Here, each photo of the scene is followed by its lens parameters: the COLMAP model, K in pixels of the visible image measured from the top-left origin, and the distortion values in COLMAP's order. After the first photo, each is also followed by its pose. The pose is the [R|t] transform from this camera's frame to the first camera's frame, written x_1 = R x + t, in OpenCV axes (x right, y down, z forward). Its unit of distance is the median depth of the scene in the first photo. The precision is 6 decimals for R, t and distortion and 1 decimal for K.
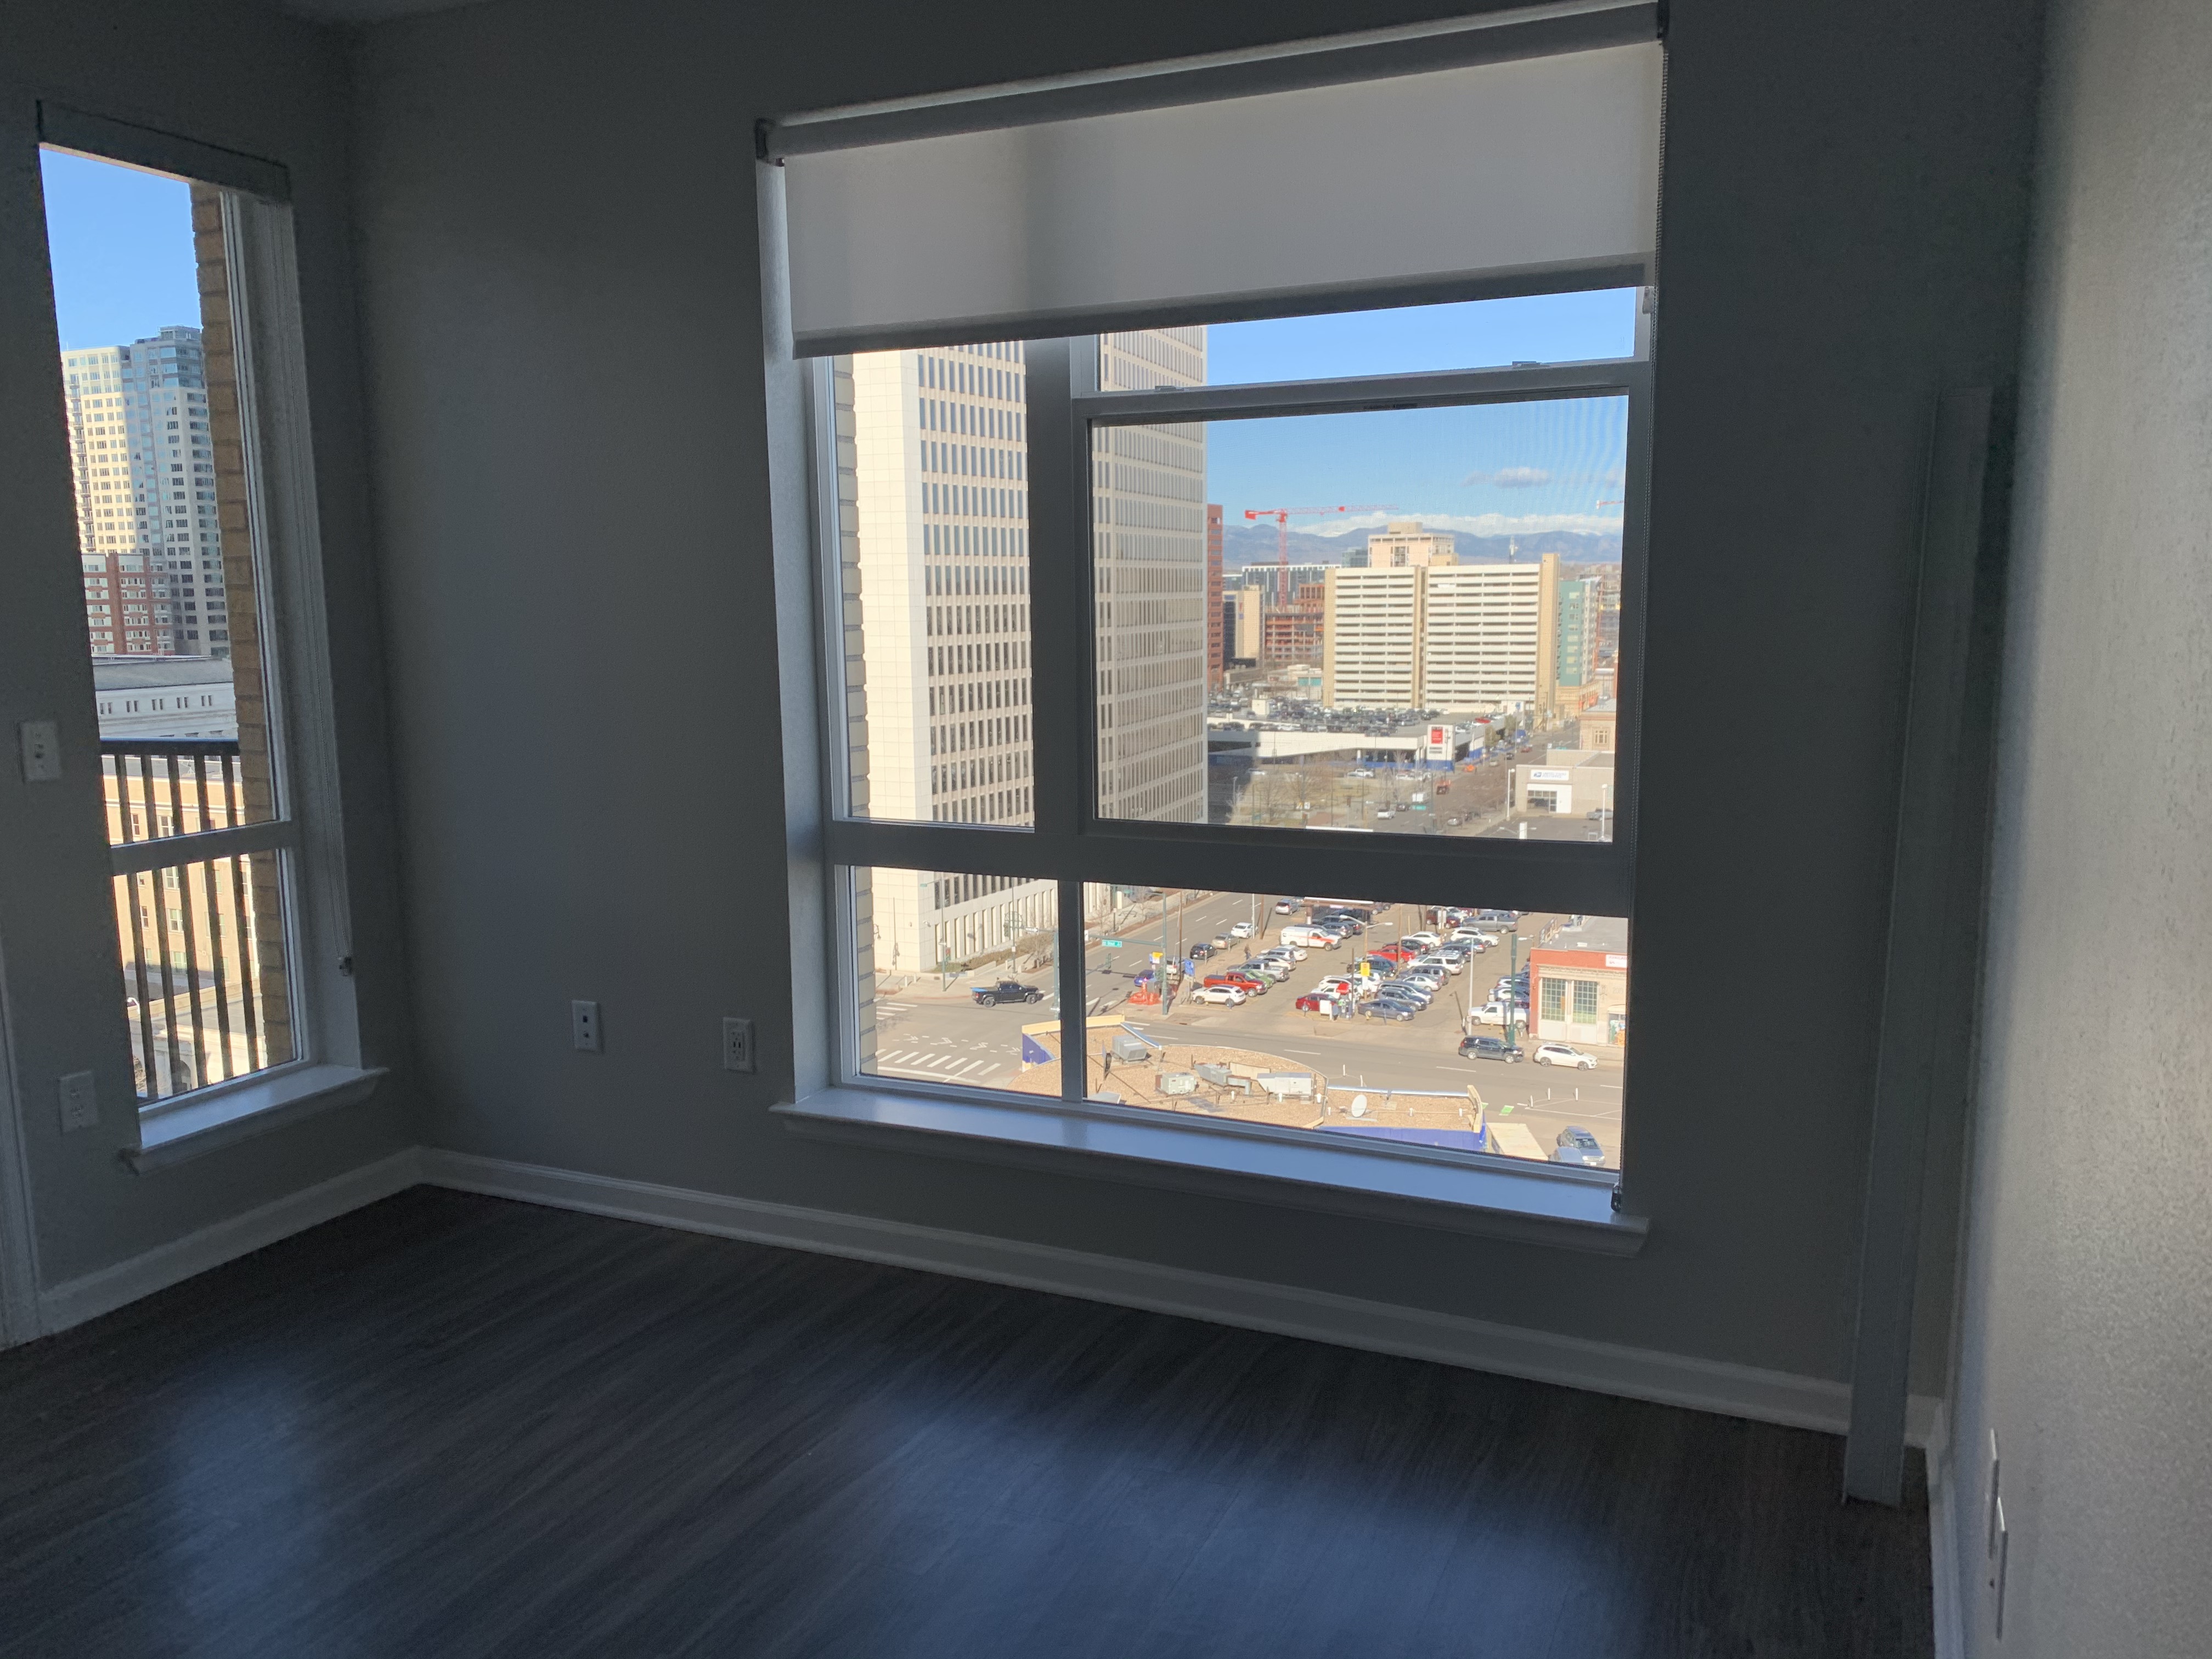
lens RADIAL K [[1679.2, 0, 1120.9], [0, 1679.2, 826.1], [0, 0, 1]] dist [0.039482, -0.055391]
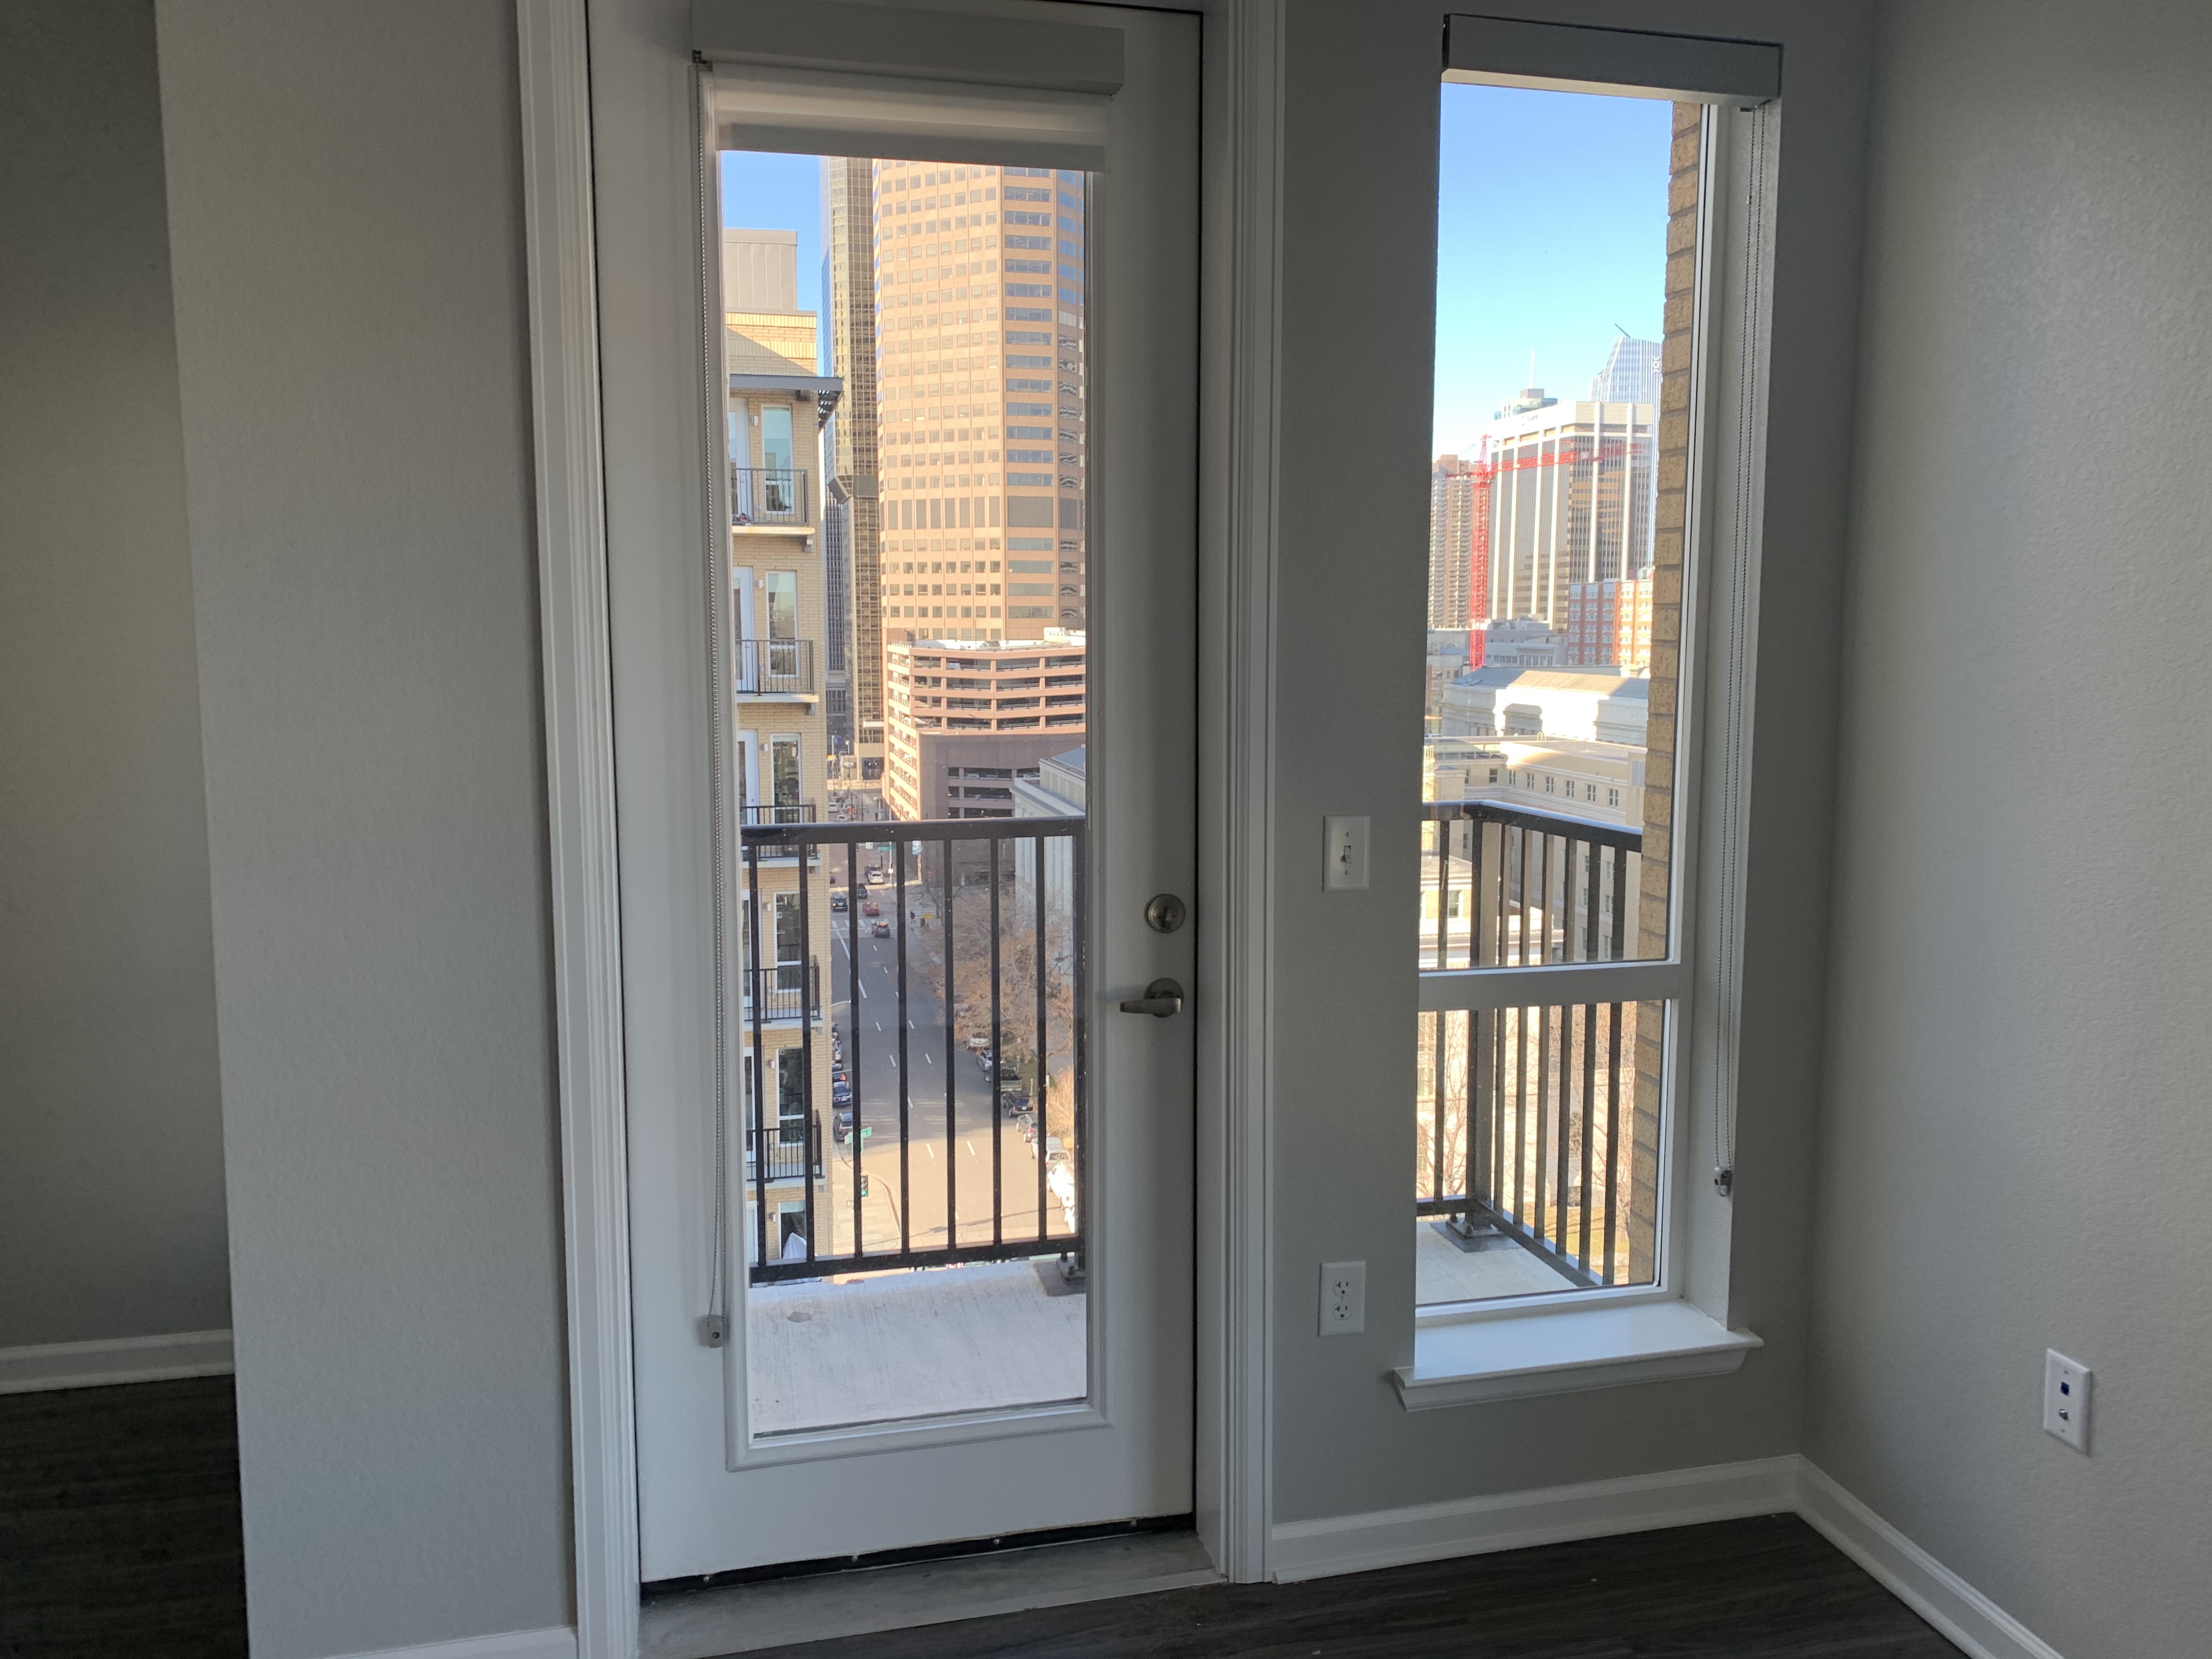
lens RADIAL K [[1679.2, 0, 1119.7], [0, 1679.2, 807.3], [0, 0, 1]] dist [0.039482, -0.055391]
pose [[0.616452, 0.101273, -0.780853, -0.080845], [-0.118108, 0.992367, 0.035464, -0.068793], [0.778484, 0.070363, 0.623708, 0.359649]]
